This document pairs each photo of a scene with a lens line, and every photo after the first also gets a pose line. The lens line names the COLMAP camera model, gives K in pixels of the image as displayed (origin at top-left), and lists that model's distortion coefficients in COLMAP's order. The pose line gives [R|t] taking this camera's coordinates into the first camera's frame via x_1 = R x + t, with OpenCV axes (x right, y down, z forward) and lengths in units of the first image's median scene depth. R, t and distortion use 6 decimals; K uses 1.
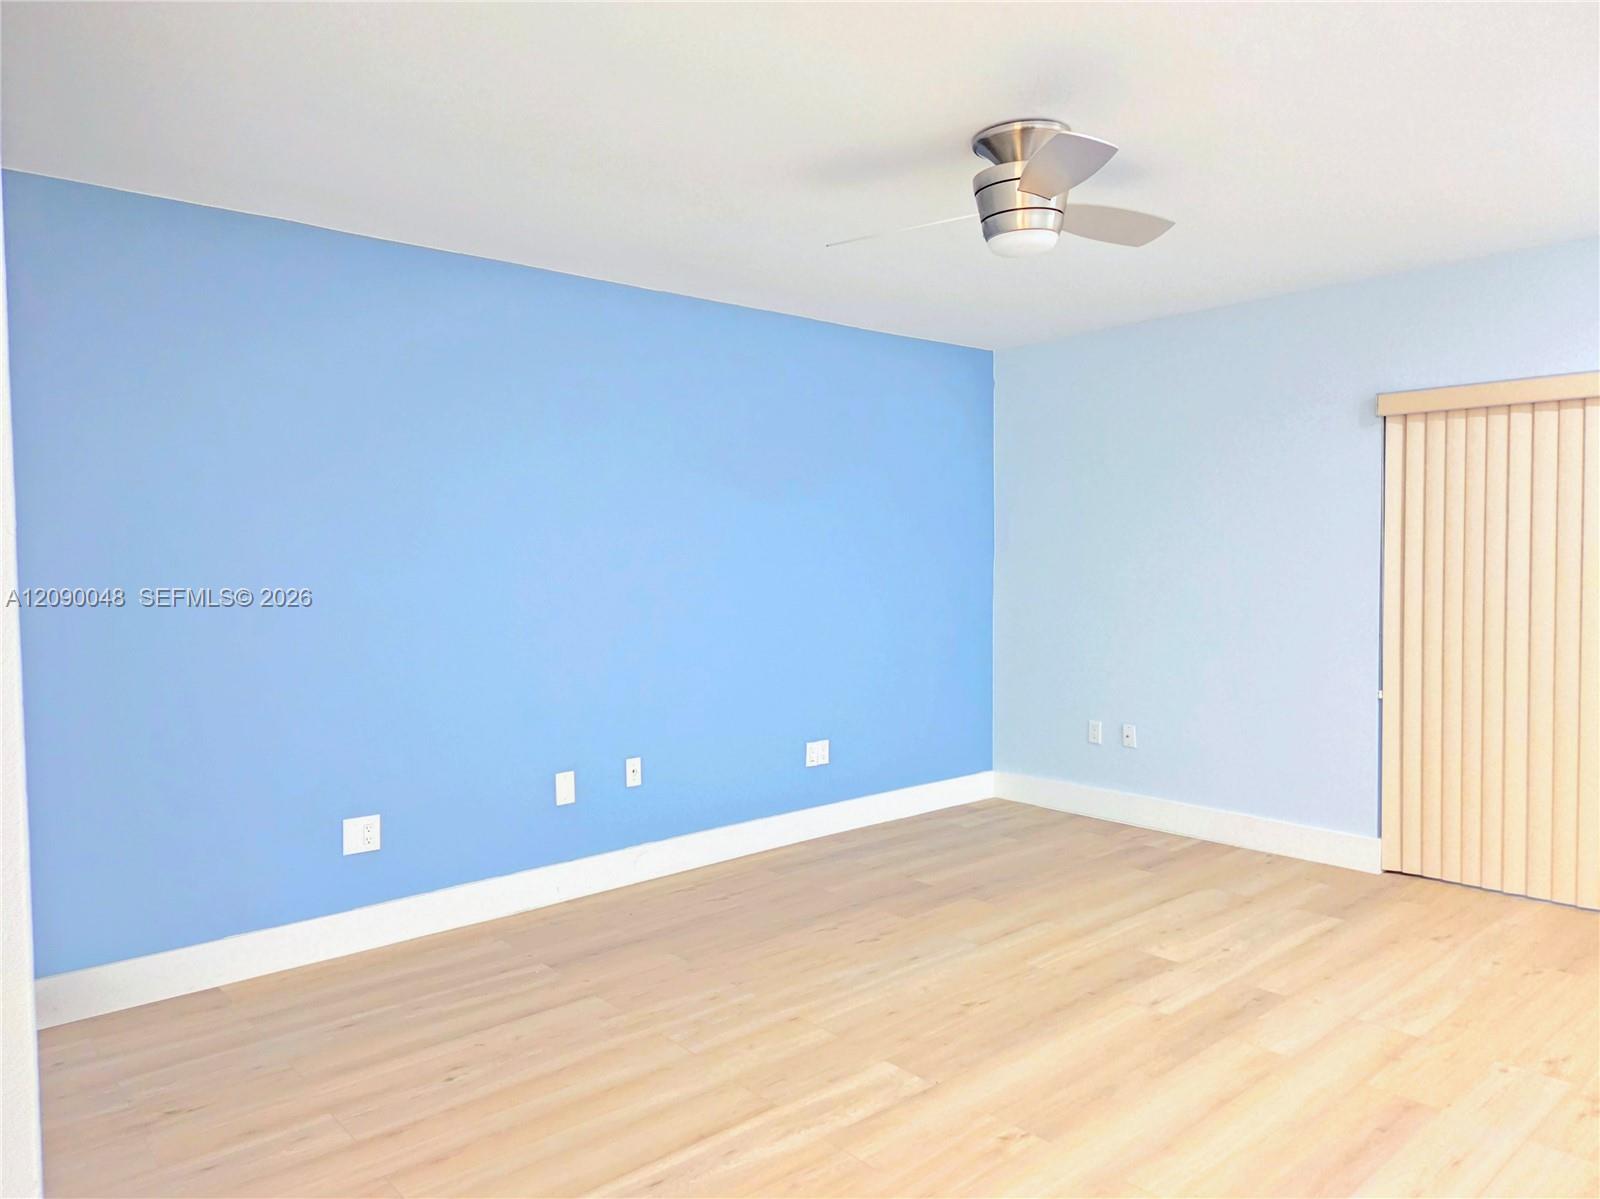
lens RADIAL K [[1079.6, 0, 798.6], [0, 1079.6, 603.5], [0, 0, 1]] dist [0.072185, -0.070128]
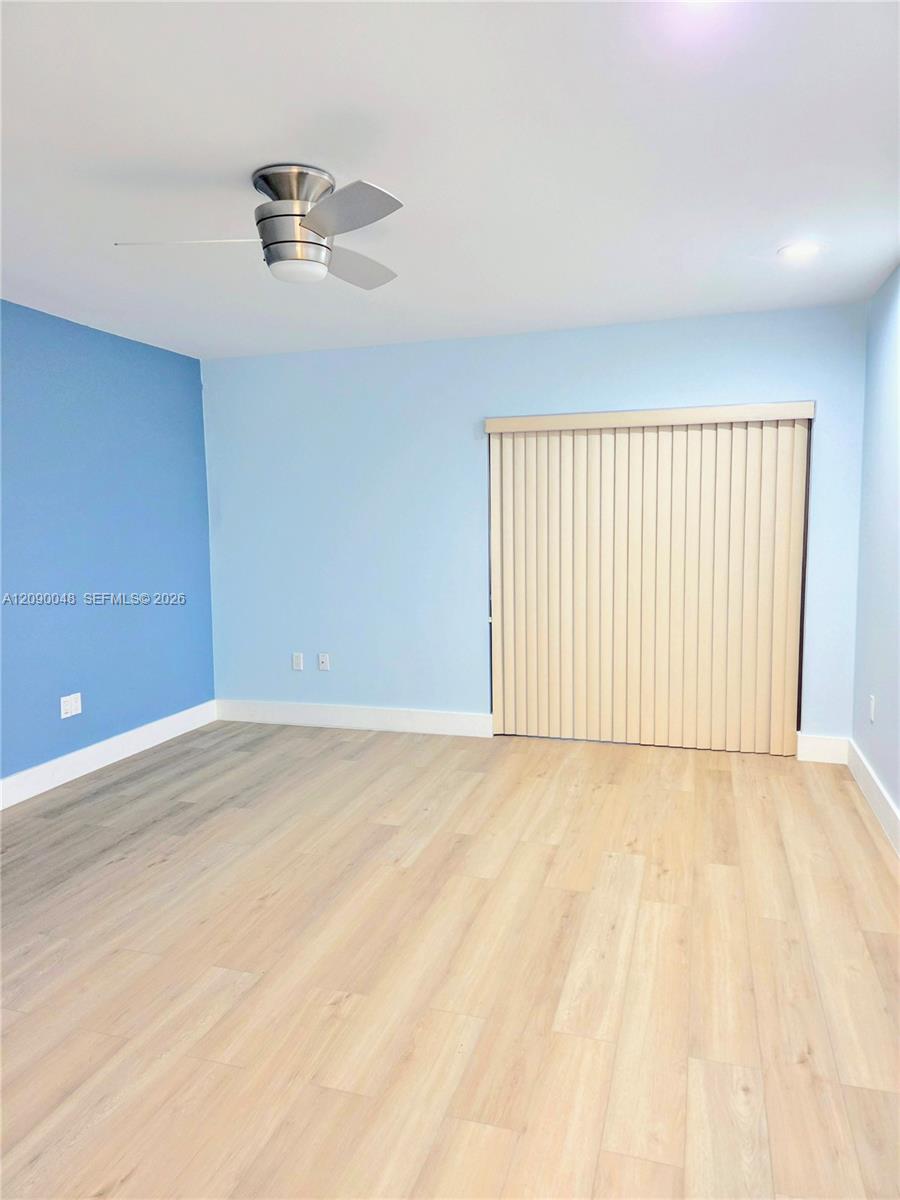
lens RADIAL K [[799.0, 0, 450.2], [0, 799.0, 600.2], [0, 0, 1]] dist [0.069149, -0.069749]
pose [[0.857178, -0.055778, 0.511991, -0.095115], [0.029417, 0.997798, 0.059452, -0.013245], [-0.514180, -0.035900, 0.856931, 0.104165]]
